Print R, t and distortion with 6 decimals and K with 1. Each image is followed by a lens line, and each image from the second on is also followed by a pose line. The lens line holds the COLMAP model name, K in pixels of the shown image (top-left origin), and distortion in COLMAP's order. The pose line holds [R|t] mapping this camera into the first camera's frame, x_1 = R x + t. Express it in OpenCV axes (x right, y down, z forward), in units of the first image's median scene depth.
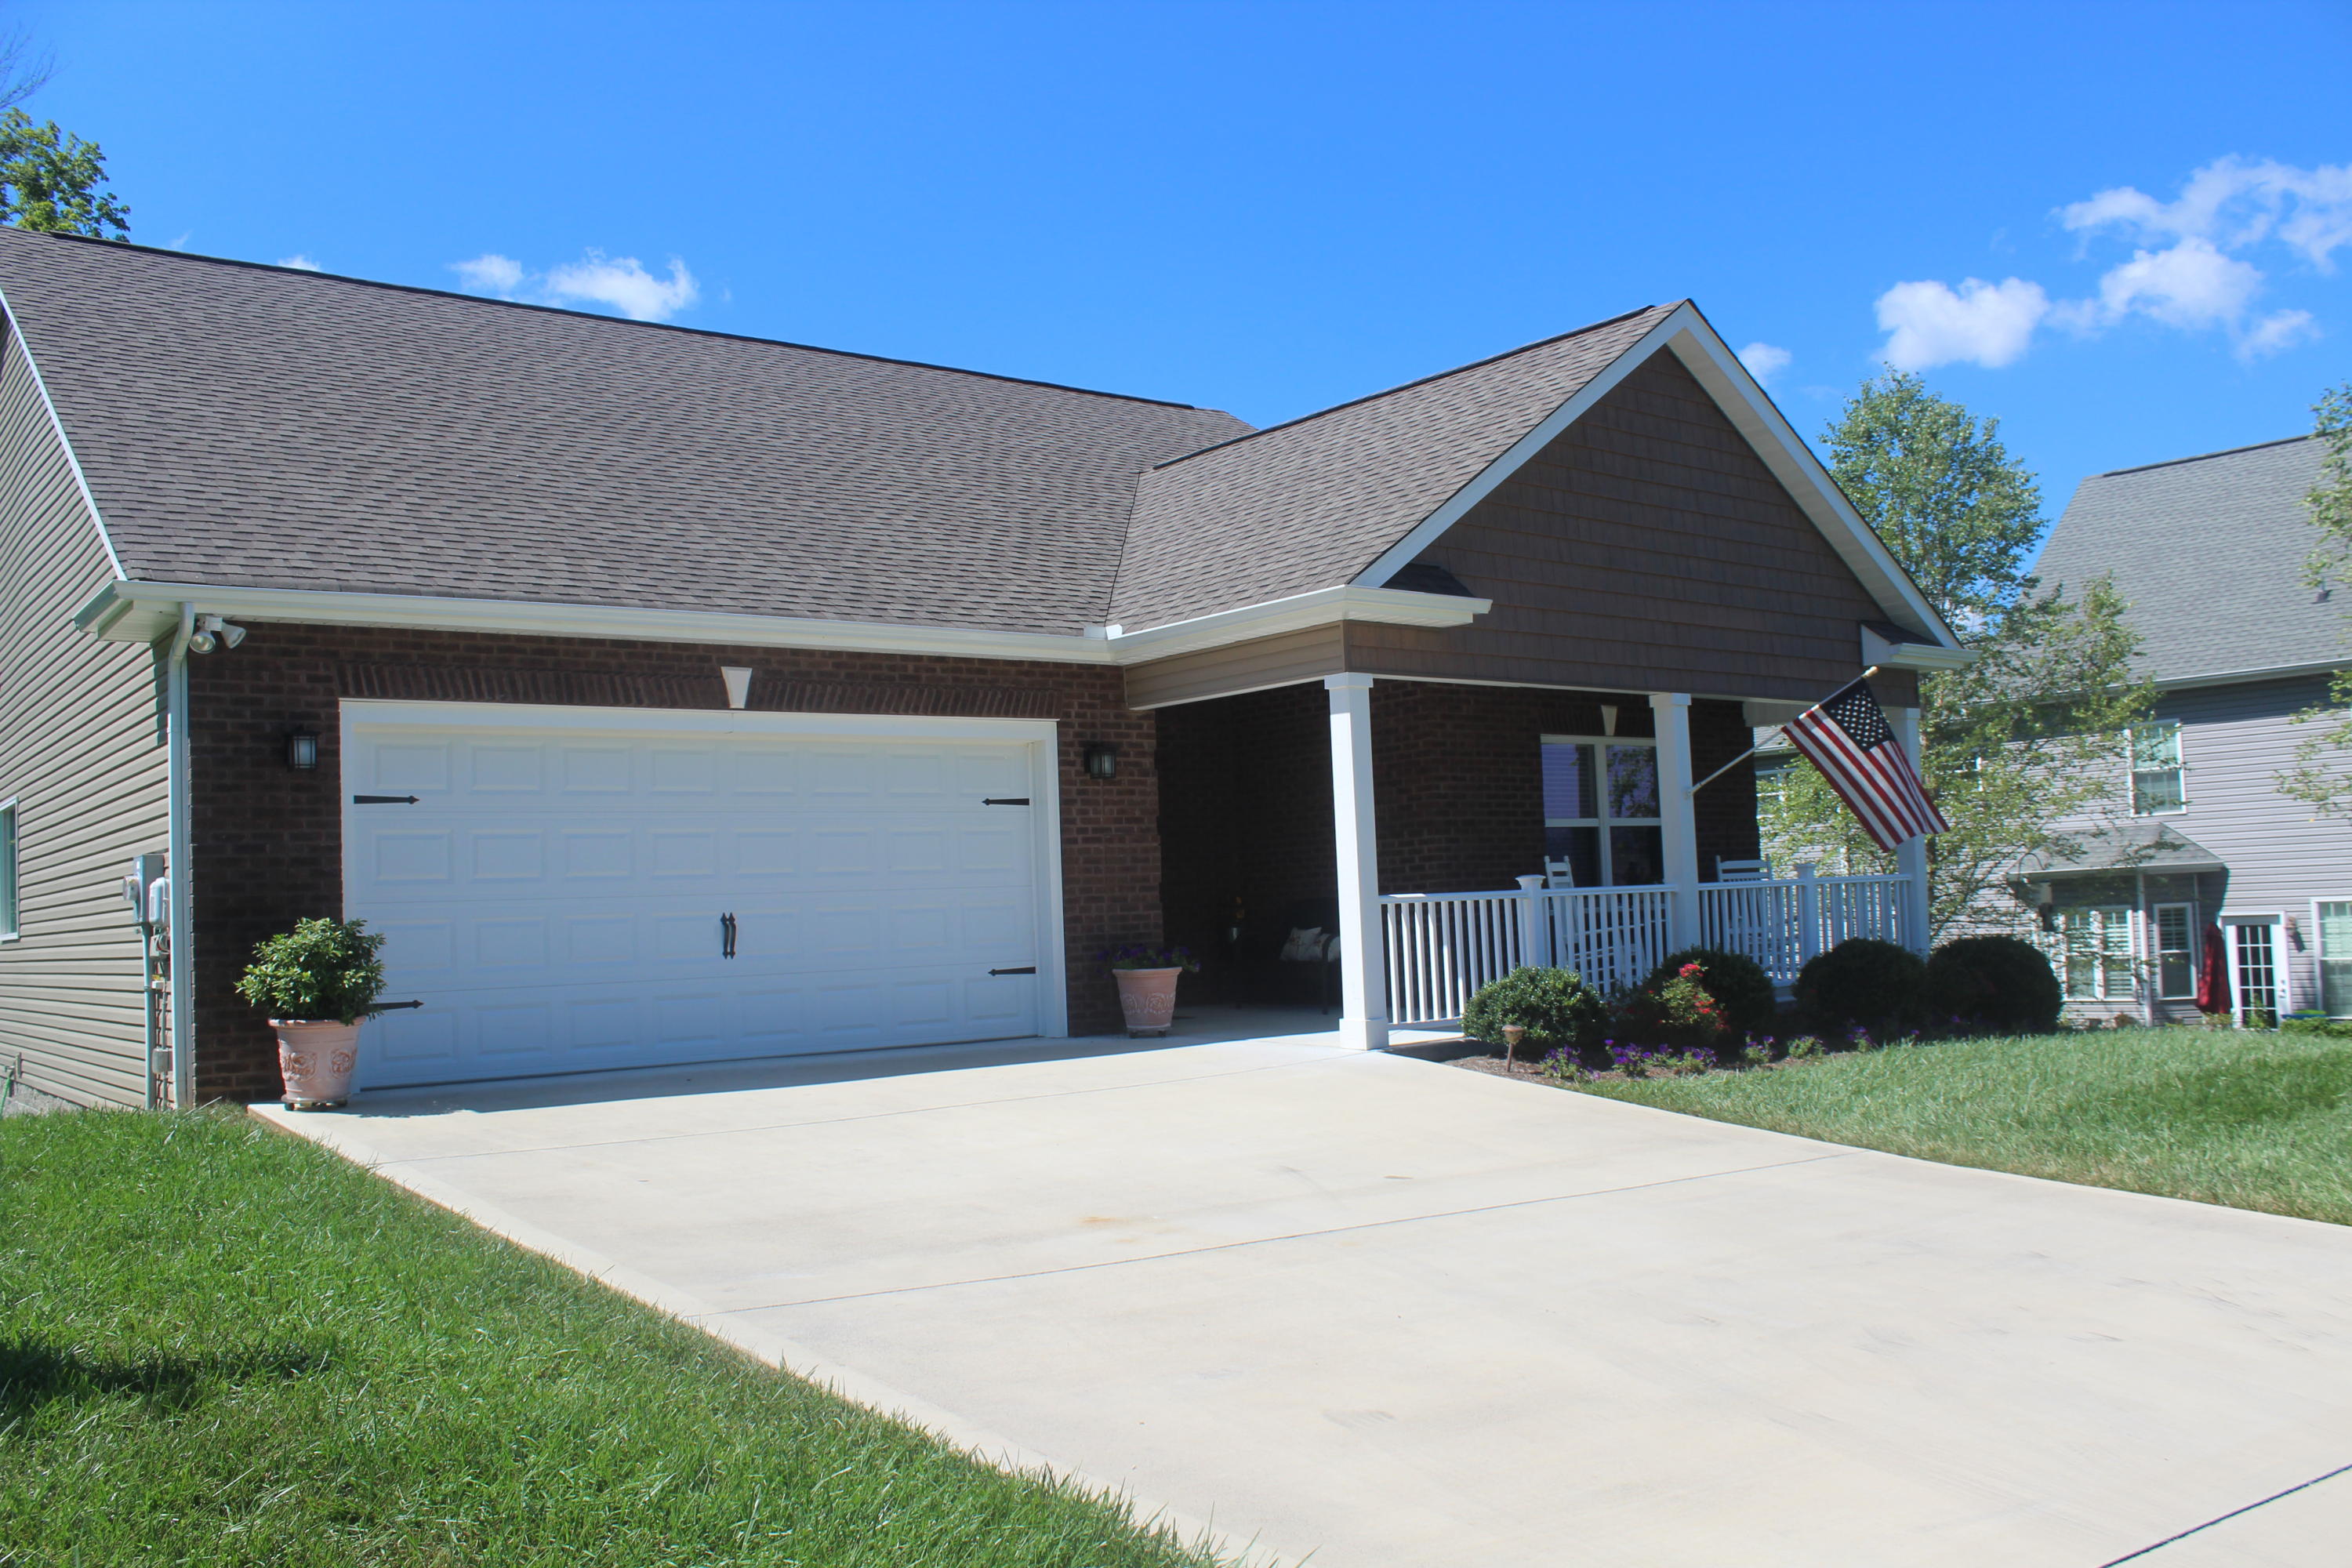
lens RADIAL K [[1949.0, 0, 1173.5], [0, 1949.0, 822.6], [0, 0, 1]] dist [-0.157588, 0.114328]
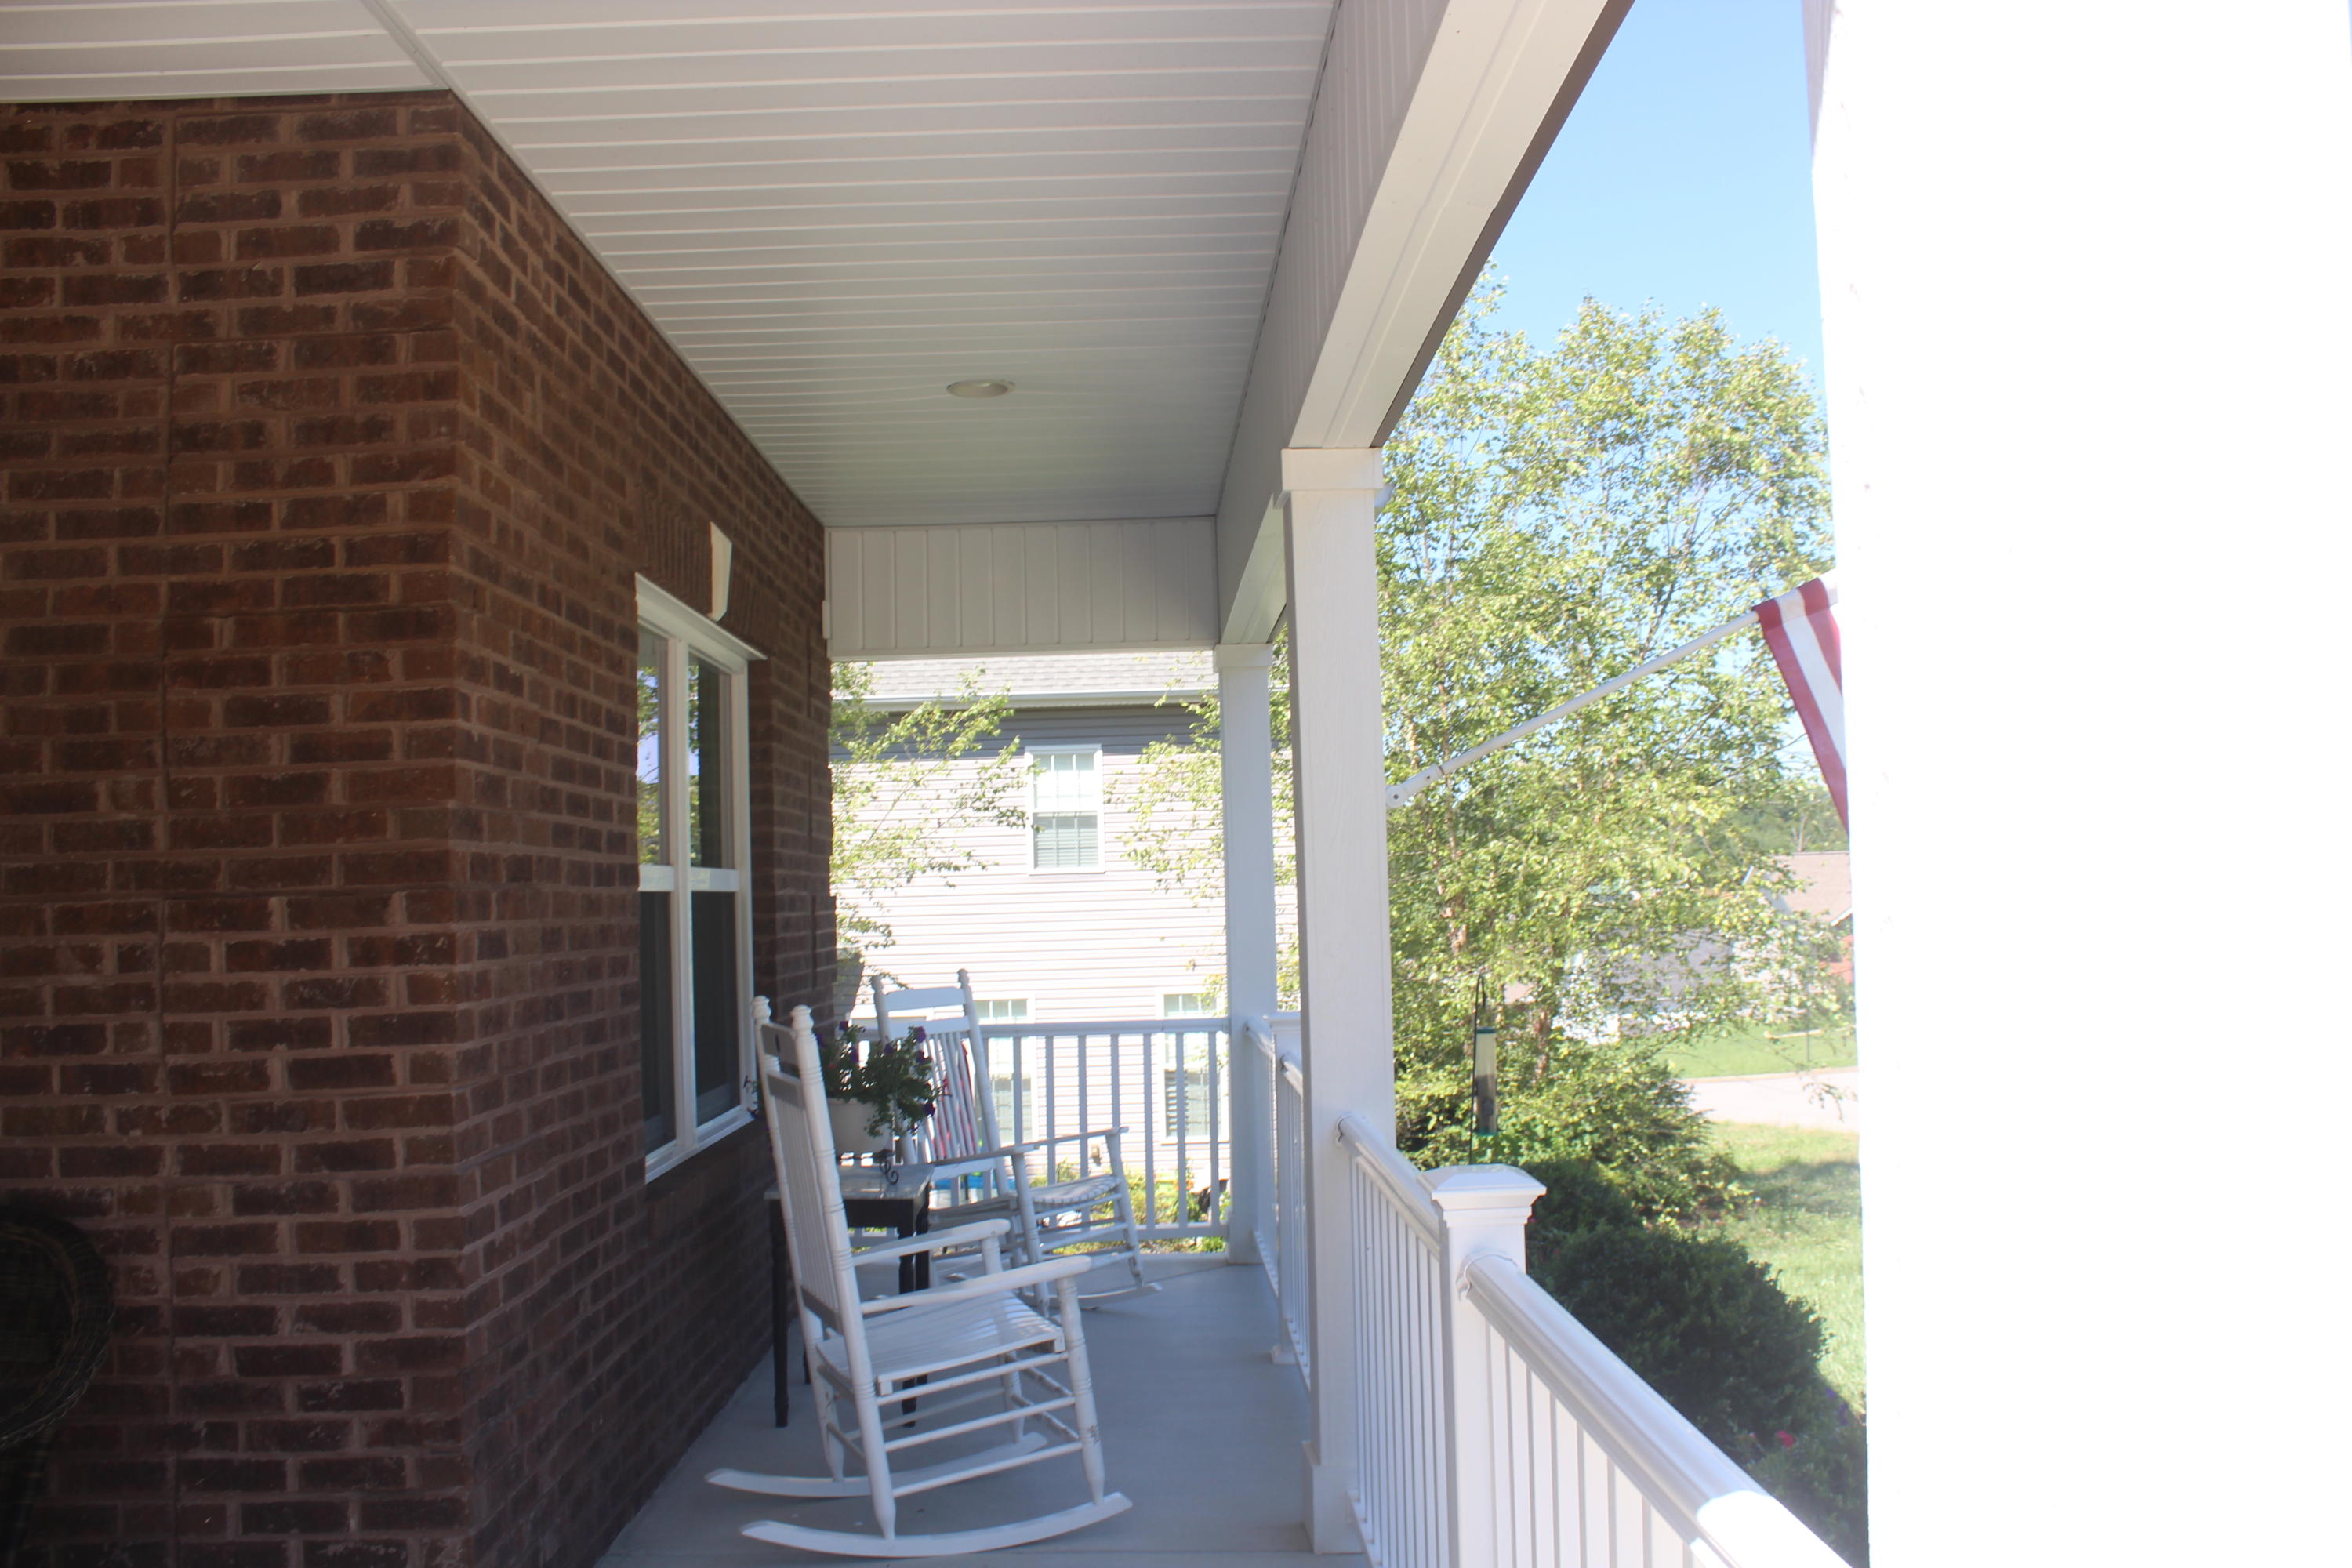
lens RADIAL K [[1949.0, 0, 1173.5], [0, 1949.0, 822.6], [0, 0, 1]] dist [-0.157588, 0.114328]
pose [[0.584753, 0.055814, 0.809289, 0.006896], [-0.028122, 0.998425, -0.048538, 0.003535], [-0.810723, 0.005624, 0.585402, 0.811517]]
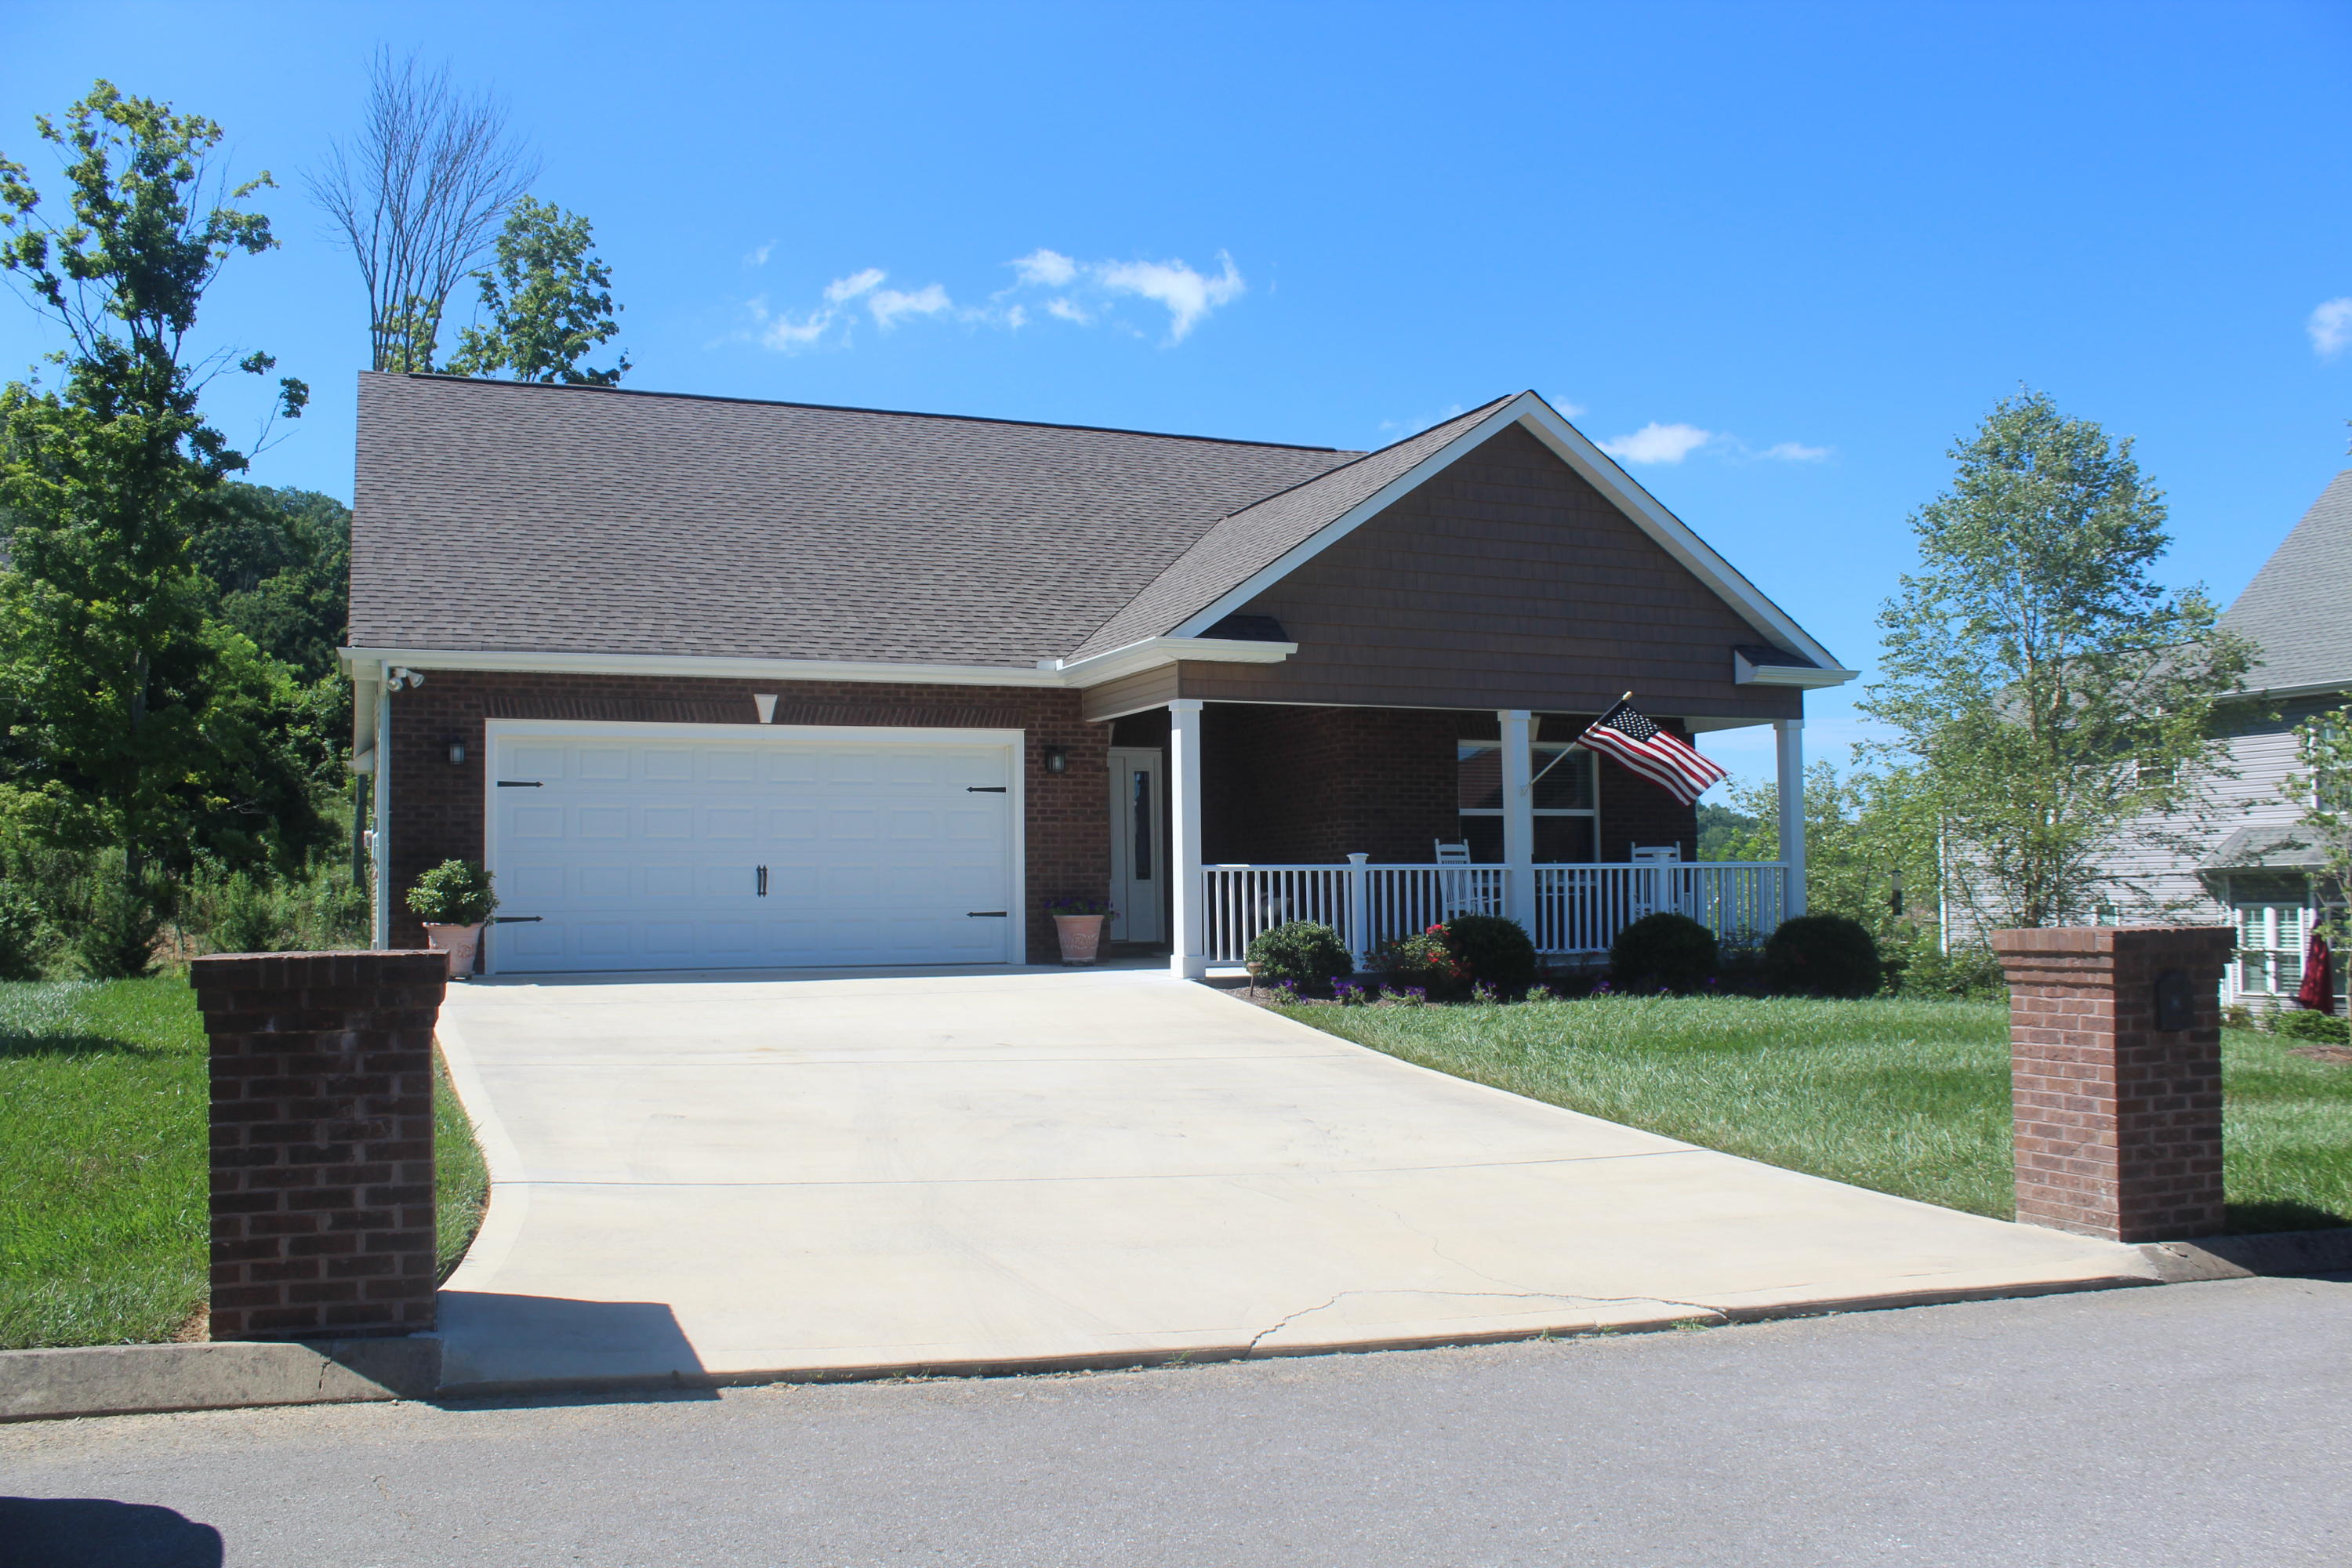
lens RADIAL K [[1949.0, 0, 1173.5], [0, 1949.0, 822.6], [0, 0, 1]] dist [-0.157588, 0.114328]
pose [[0.963930, 0.020083, -0.265398, 0.441708], [-0.016395, 0.999736, 0.016103, -0.012938], [0.265652, -0.011171, 0.964004, -0.302692]]
